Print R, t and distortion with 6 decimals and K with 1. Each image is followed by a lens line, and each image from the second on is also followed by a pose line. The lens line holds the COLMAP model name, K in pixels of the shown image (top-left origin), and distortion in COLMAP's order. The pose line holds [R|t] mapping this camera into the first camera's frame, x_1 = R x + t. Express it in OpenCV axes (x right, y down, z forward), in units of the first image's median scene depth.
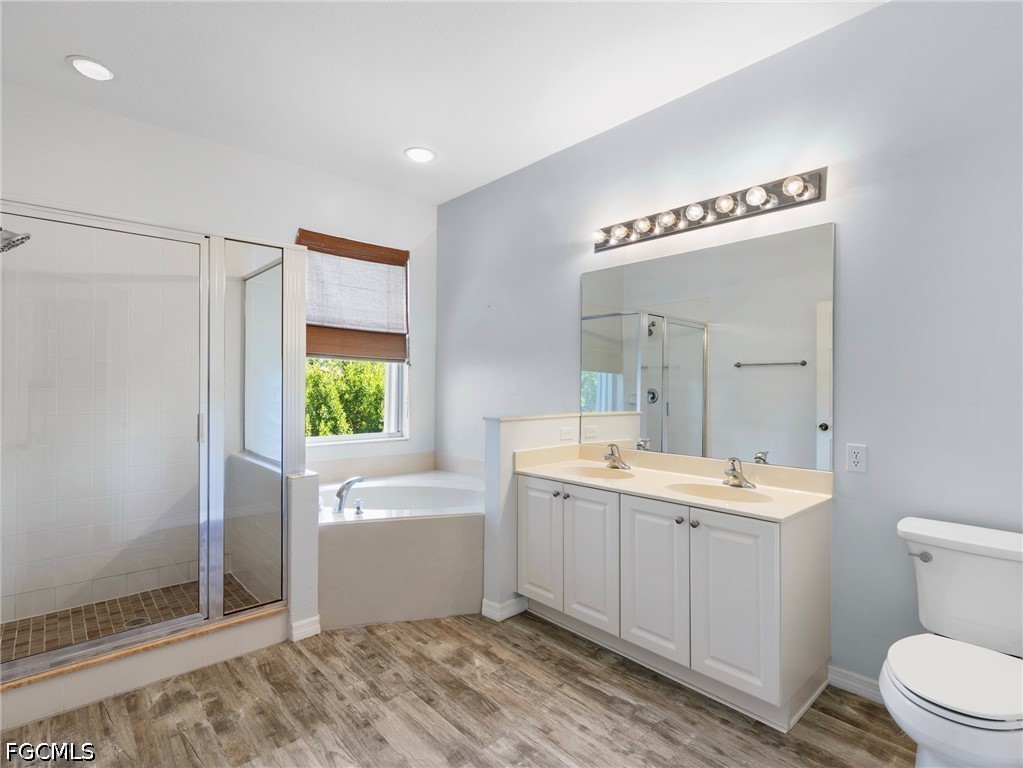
lens RADIAL K [[507.2, 0, 513.4], [0, 507.2, 380.8], [0, 0, 1]] dist [0.000654, 0.000206]
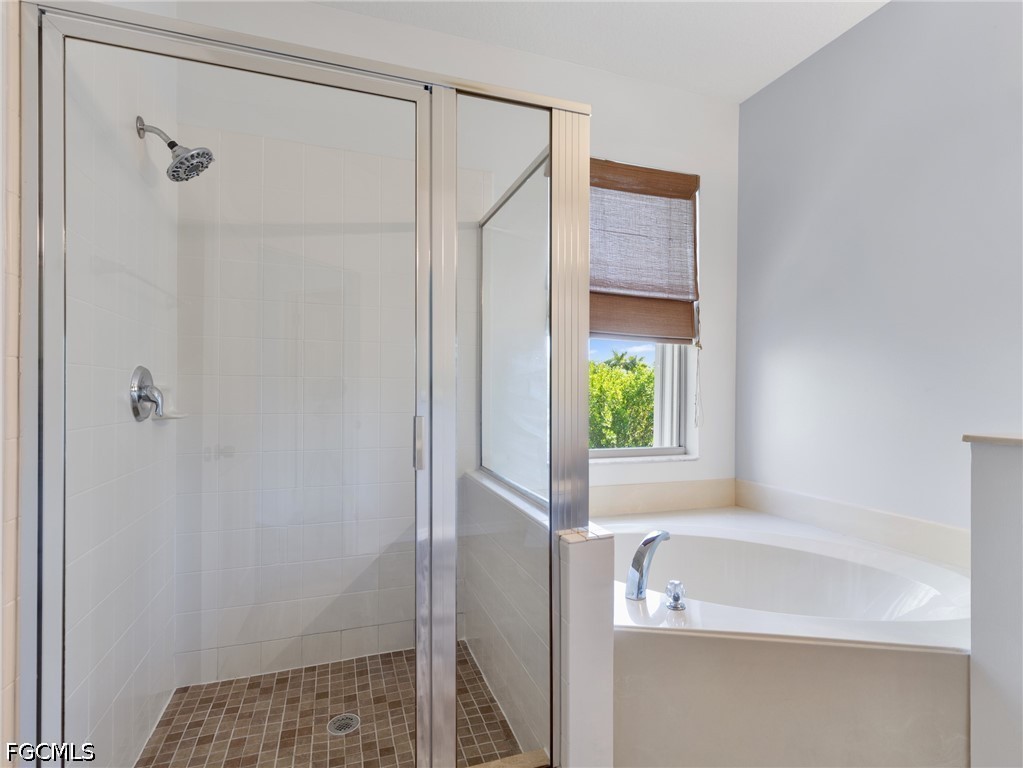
lens RADIAL K [[518.4, 0, 518.2], [0, 518.4, 385.8], [0, 0, 1]] dist [0.007912, -0.001006]
pose [[0.921947, -0.002064, -0.387311, -0.173528], [0.003577, 0.999989, 0.003186, 0.017880], [0.387300, -0.004322, 0.921944, 0.303097]]
